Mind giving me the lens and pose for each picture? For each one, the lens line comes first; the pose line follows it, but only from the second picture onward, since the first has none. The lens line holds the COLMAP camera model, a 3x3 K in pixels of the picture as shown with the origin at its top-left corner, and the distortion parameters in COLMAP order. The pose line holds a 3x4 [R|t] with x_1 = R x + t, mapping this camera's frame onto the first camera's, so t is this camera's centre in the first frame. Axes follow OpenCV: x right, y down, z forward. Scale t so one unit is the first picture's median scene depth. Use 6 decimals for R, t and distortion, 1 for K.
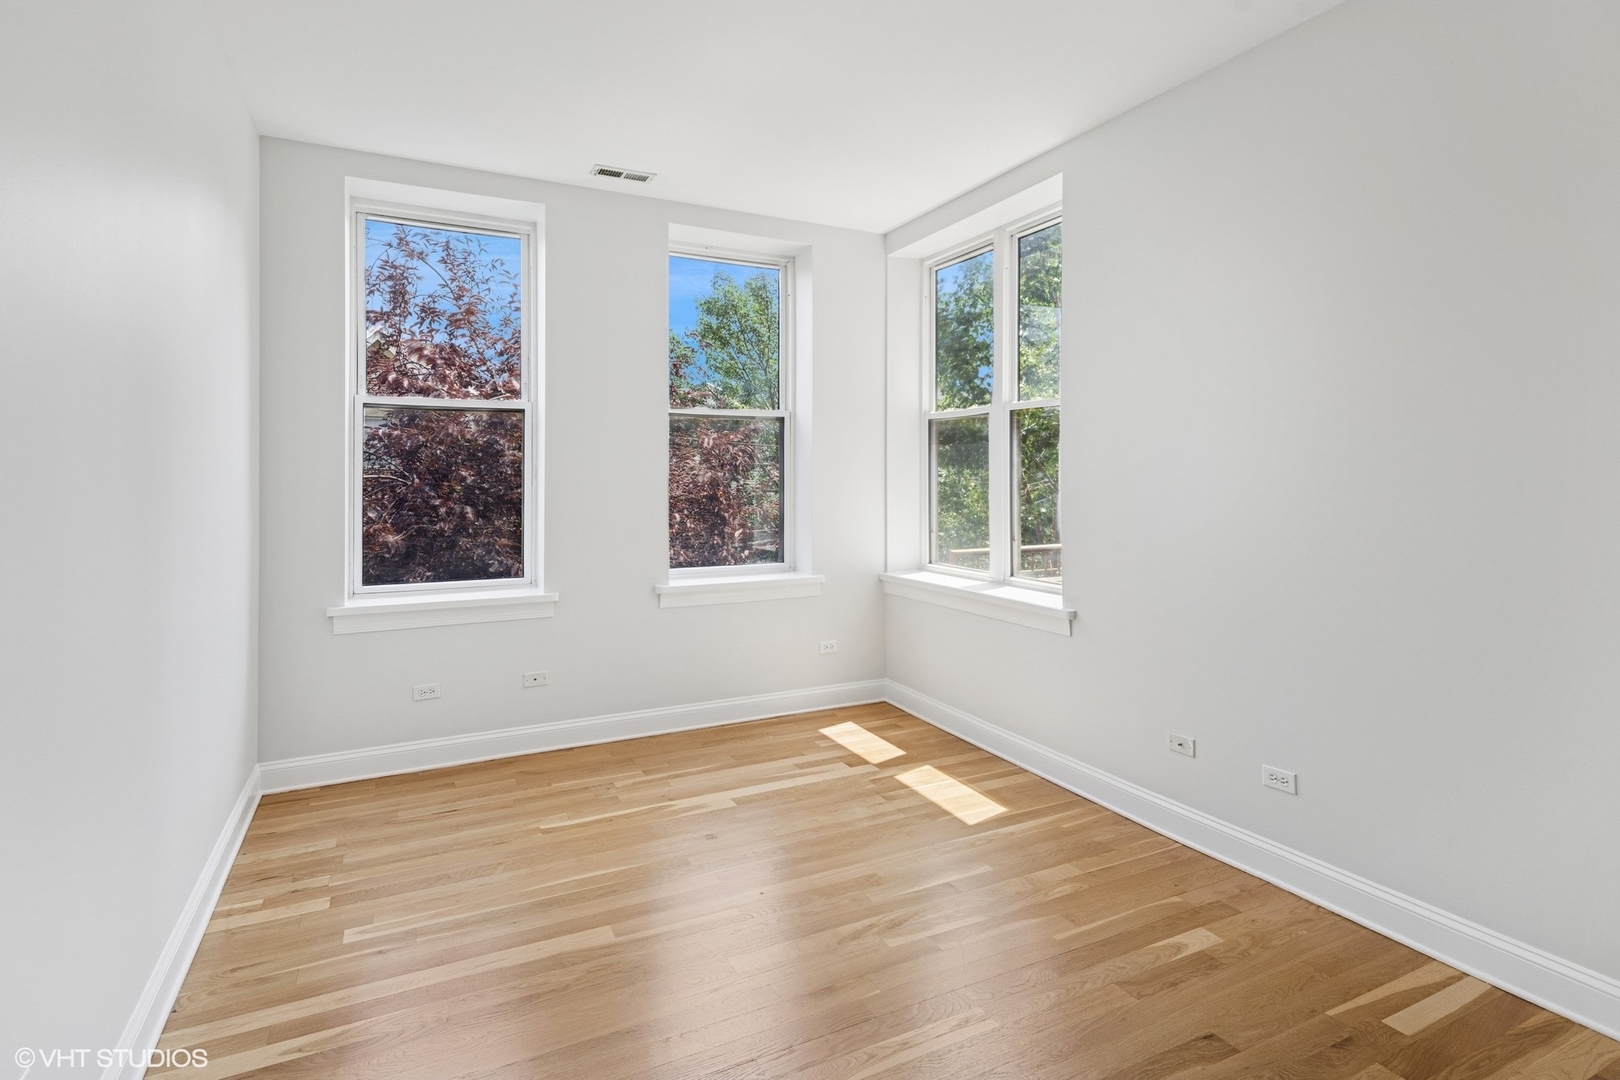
lens RADIAL K [[814.3, 0, 808.0], [0, 814.3, 465.7], [0, 0, 1]] dist [0.003165, 0.000022]
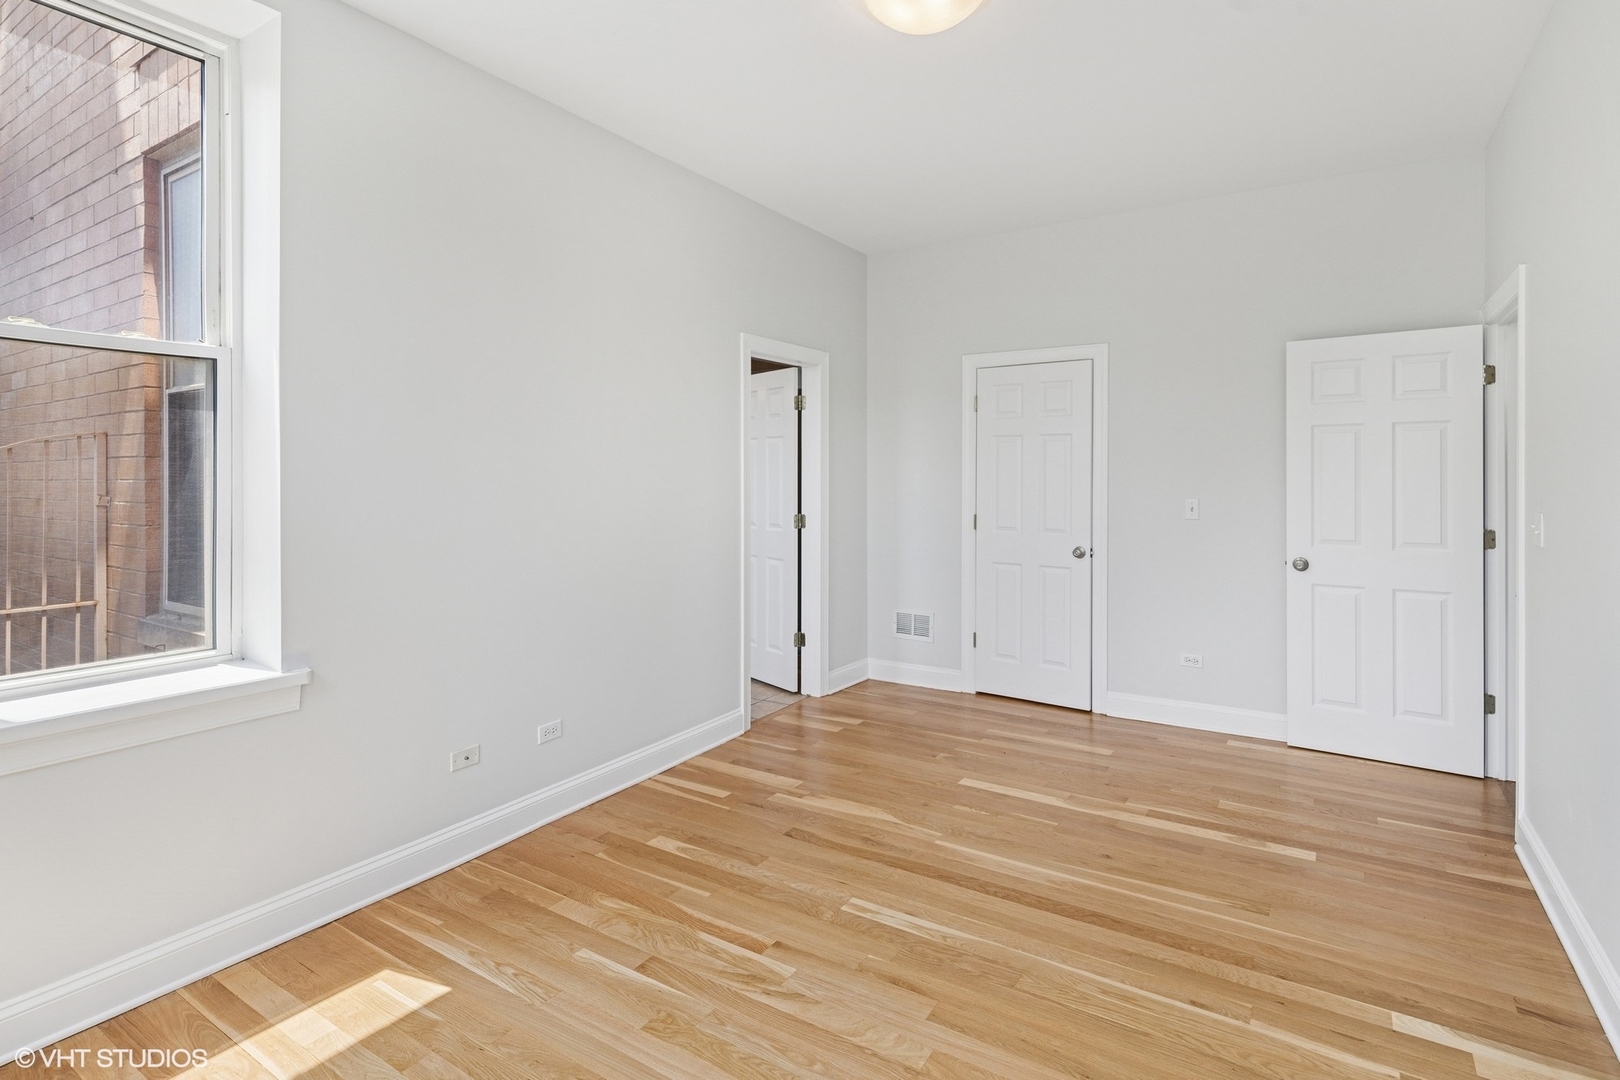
lens RADIAL K [[814.3, 0, 808.0], [0, 814.3, 465.7], [0, 0, 1]] dist [0.003165, 0.000022]
pose [[-0.508308, 0.016967, 0.861008, -0.634021], [-0.004535, 0.999739, -0.022379, 0.027734], [-0.861163, -0.015280, -0.508099, 1.292858]]
